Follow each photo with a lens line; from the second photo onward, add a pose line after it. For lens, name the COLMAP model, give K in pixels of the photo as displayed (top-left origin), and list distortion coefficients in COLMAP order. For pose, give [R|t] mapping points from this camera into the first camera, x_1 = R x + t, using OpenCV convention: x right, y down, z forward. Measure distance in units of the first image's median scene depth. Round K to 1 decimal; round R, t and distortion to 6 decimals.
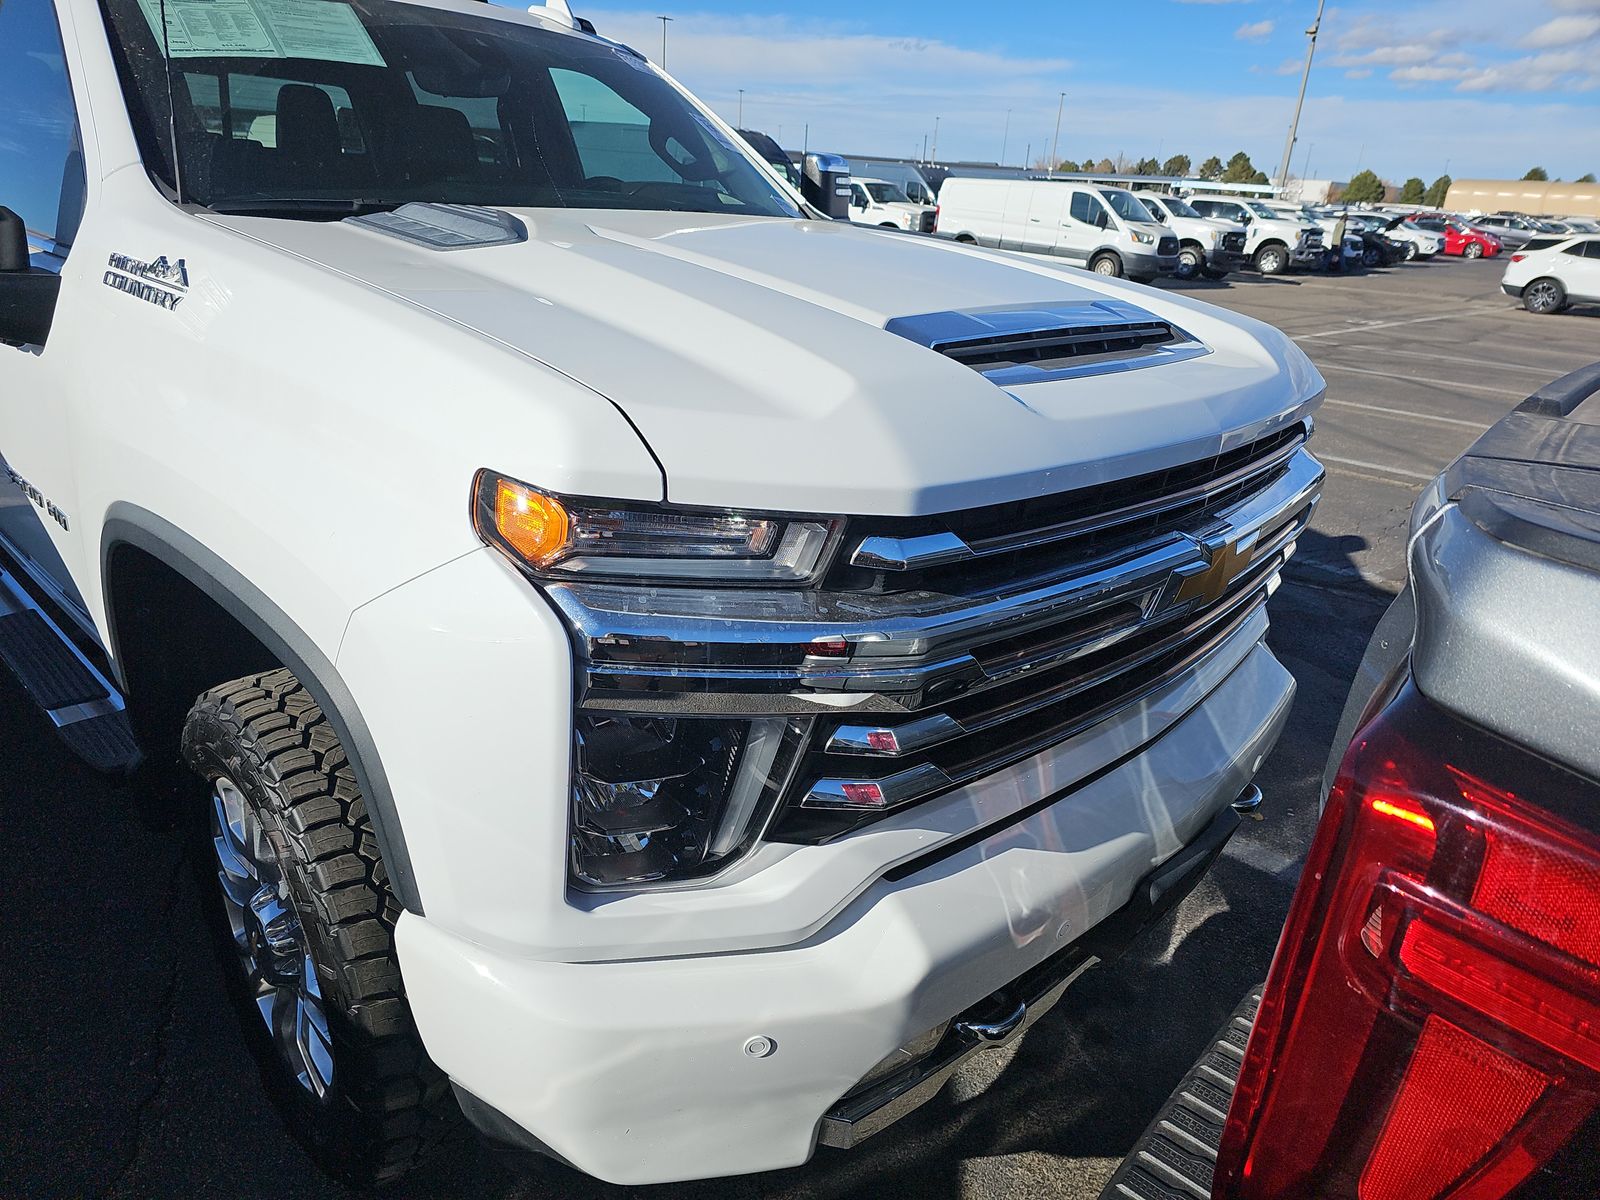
lens RADIAL K [[1040.4, 0, 786.9], [0, 1040.4, 597.5], [0, 0, 1]] dist [0.056357, -0.057501]
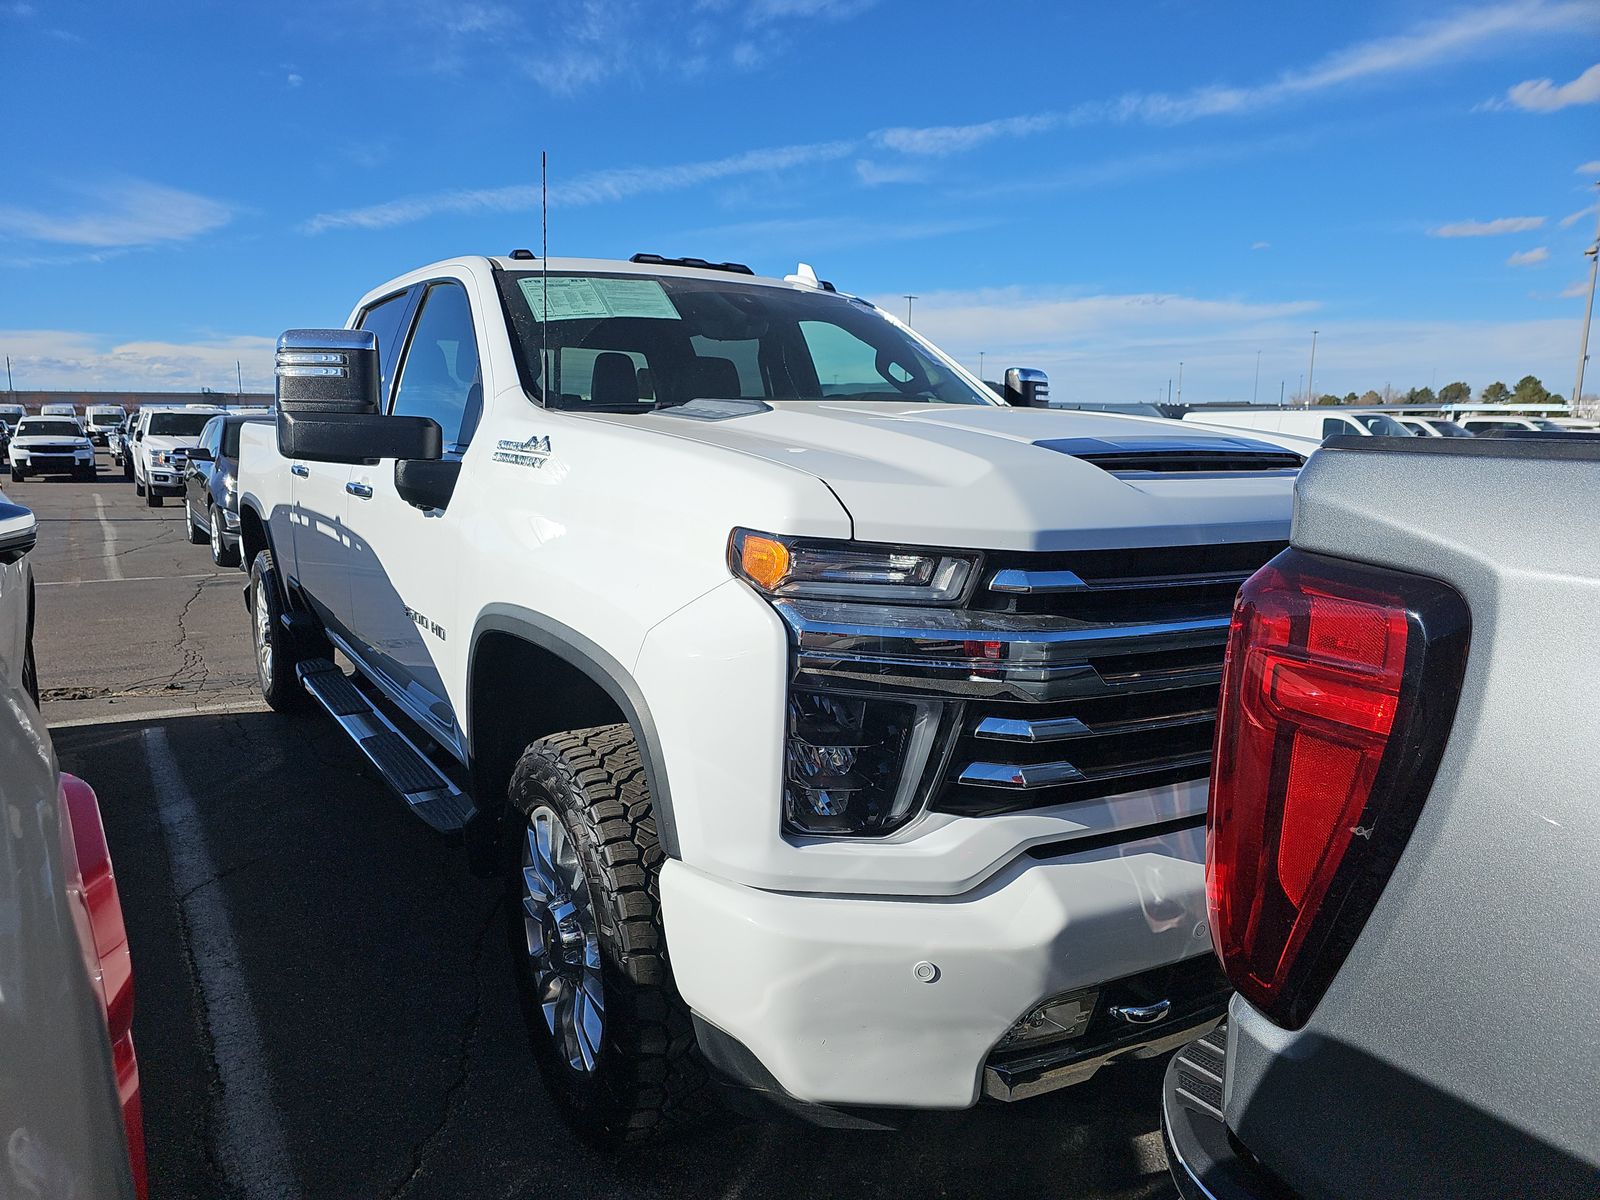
lens RADIAL K [[1040.4, 0, 786.9], [0, 1040.4, 597.5], [0, 0, 1]] dist [0.056357, -0.057501]
pose [[0.973431, -0.020510, -0.228060, 0.092751], [-0.031012, 0.974995, -0.220053, 0.232316], [0.226871, 0.221279, 0.948454, -0.290486]]
